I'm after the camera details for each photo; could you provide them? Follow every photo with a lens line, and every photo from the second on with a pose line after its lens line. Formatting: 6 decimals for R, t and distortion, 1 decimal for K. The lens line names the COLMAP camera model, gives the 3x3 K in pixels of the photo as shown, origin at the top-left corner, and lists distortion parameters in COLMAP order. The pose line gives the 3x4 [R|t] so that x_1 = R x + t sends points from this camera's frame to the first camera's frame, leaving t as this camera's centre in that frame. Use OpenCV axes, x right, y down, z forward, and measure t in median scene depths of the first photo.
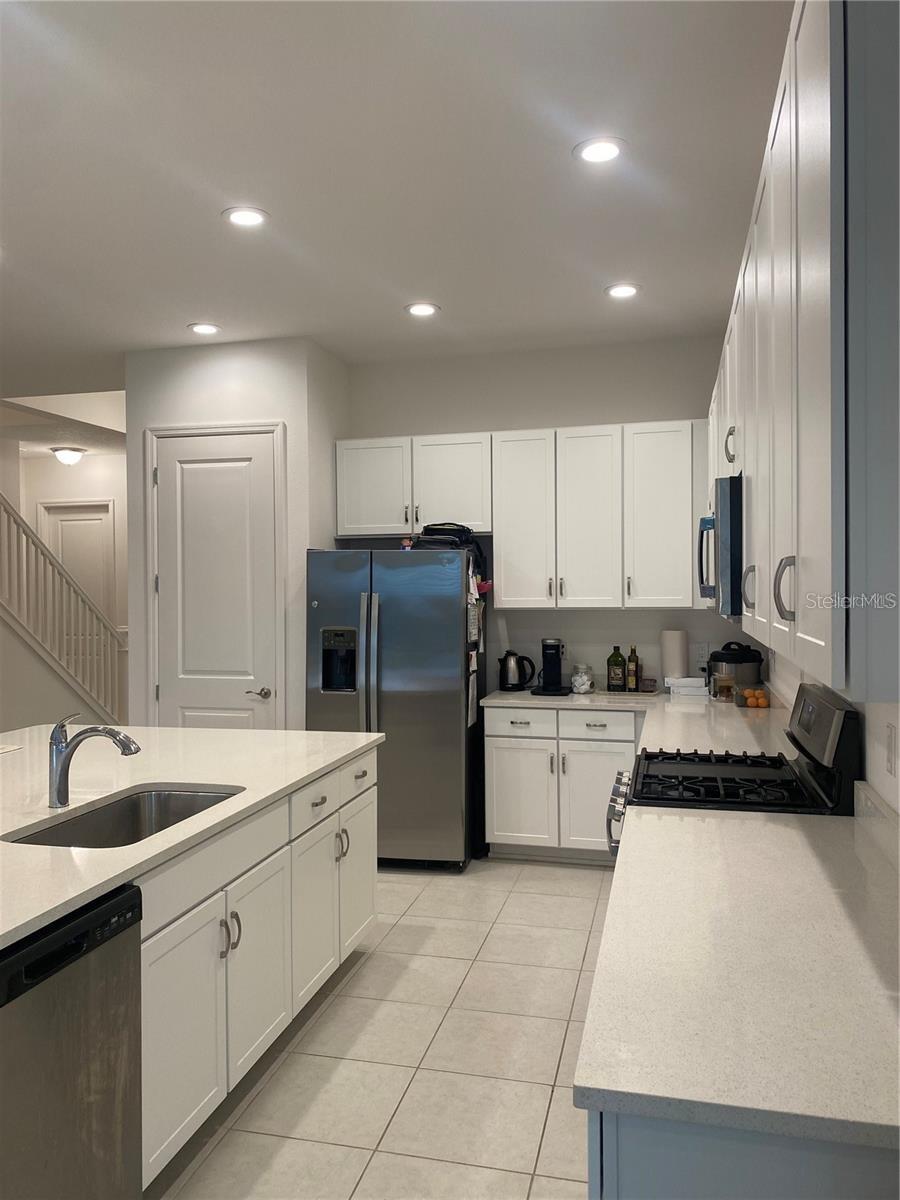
lens RADIAL K [[878.8, 0, 450.0], [0, 878.8, 600.0], [0, 0, 1]] dist [0.108260, -0.260328]
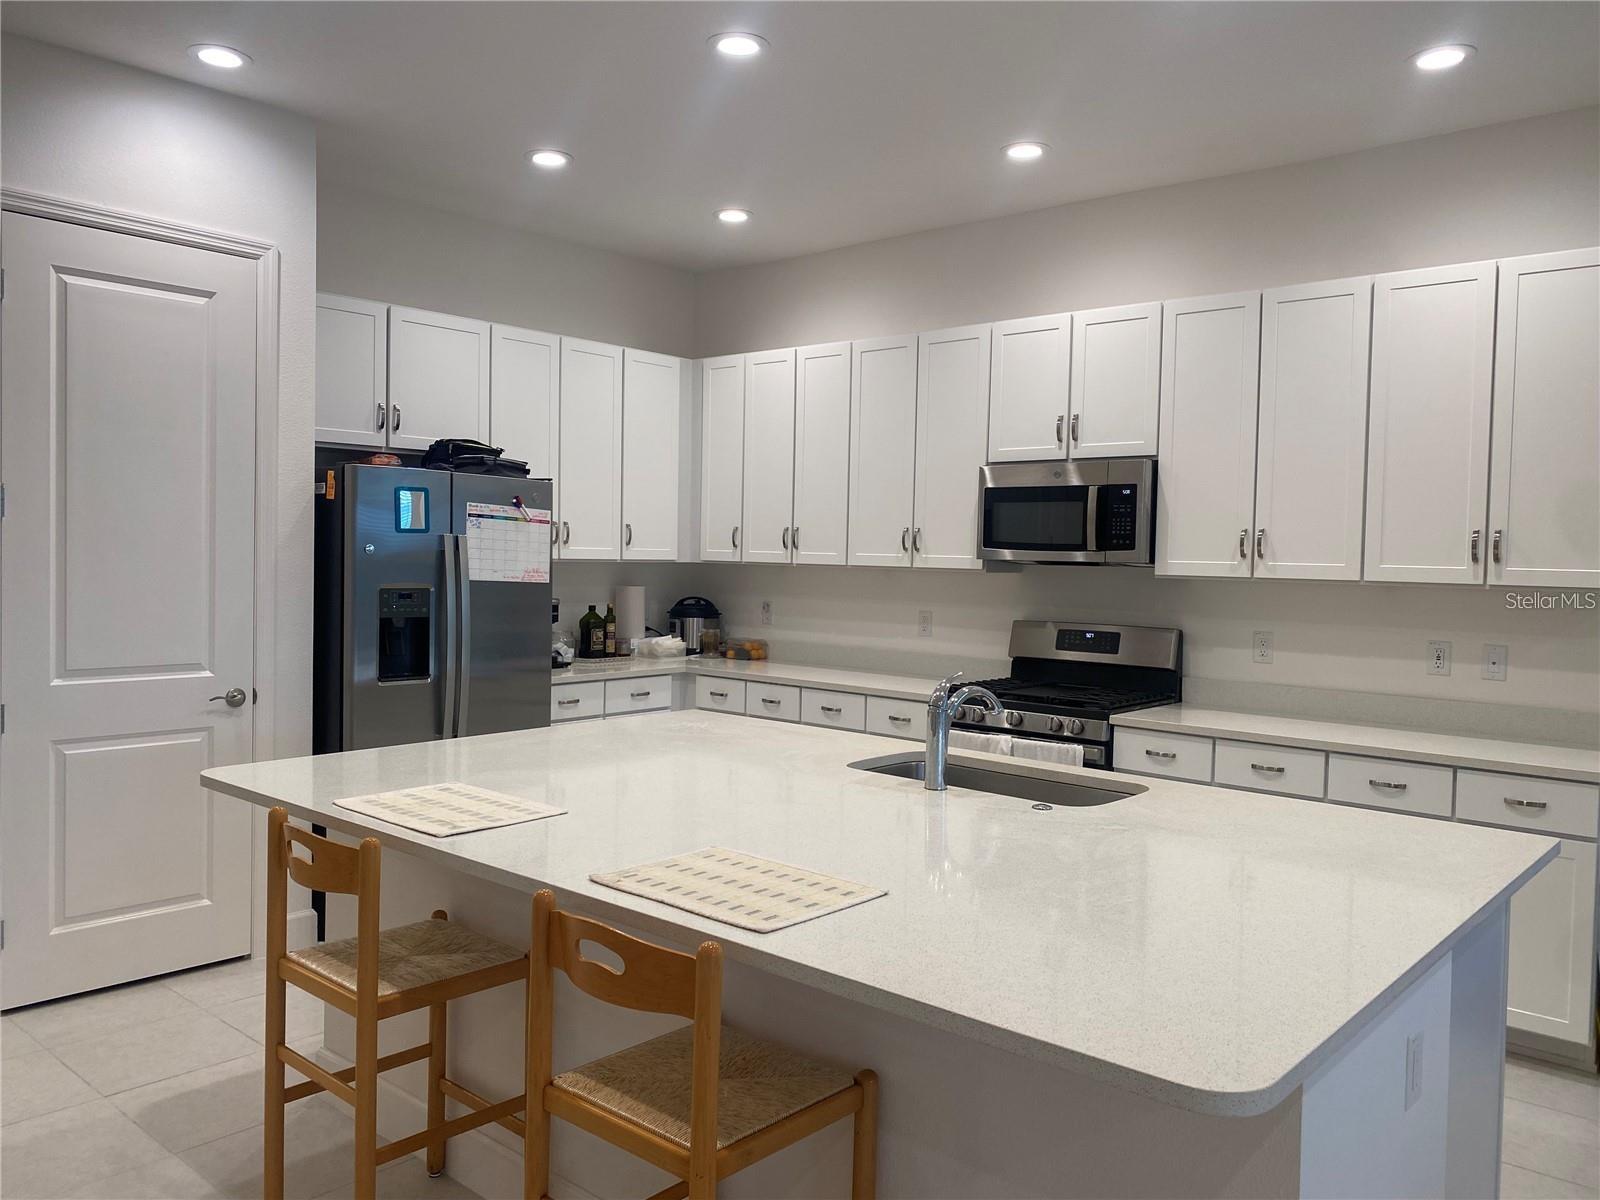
lens RADIAL K [[1197.9, 0, 798.4], [0, 1197.9, 602.6], [0, 0, 1]] dist [-0.009425, -0.012842]
pose [[0.456134, -0.021229, 0.889658, -0.751751], [-0.016987, 0.999326, 0.032555, 0.009389], [-0.889749, -0.029962, 0.455466, 0.302277]]
